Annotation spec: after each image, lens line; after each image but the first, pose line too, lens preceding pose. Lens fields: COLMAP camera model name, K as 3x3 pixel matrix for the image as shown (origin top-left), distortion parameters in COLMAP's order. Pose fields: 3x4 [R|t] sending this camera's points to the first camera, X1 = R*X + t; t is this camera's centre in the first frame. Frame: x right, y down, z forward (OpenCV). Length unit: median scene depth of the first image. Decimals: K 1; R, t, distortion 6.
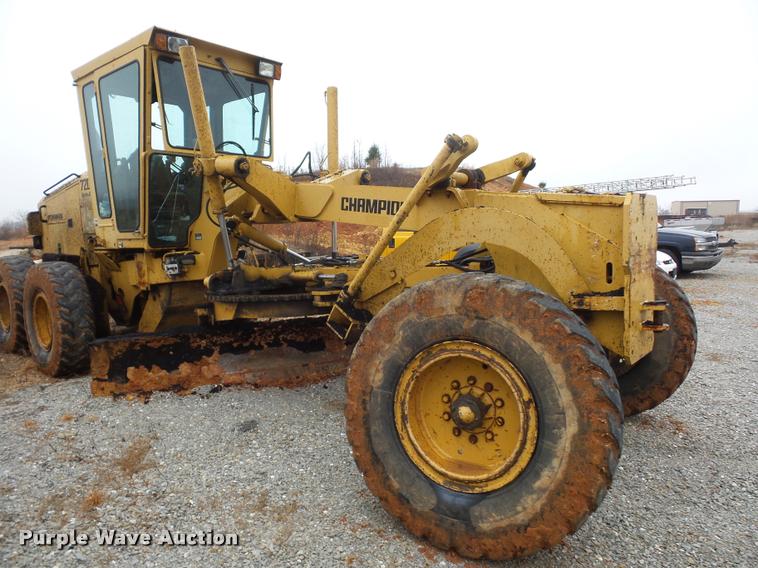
lens RADIAL K [[530.3, 0, 379.0], [0, 530.3, 284.0], [0, 0, 1]] dist [0.002433, -0.001538]
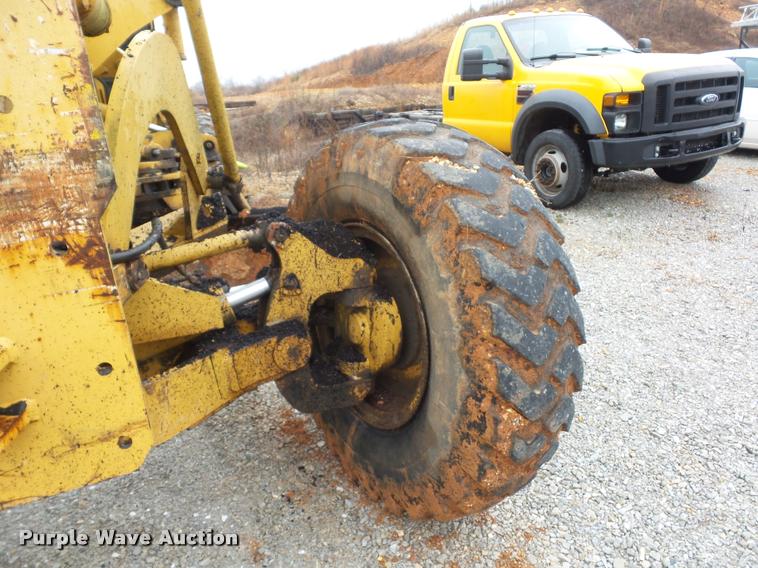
lens RADIAL K [[530.3, 0, 379.0], [0, 530.3, 284.0], [0, 0, 1]] dist [0.002433, -0.001538]
pose [[0.896195, 0.122684, -0.426360, 0.590485], [-0.002439, 0.962354, 0.271788, -0.055822], [0.443653, -0.242535, 0.862756, 0.624044]]
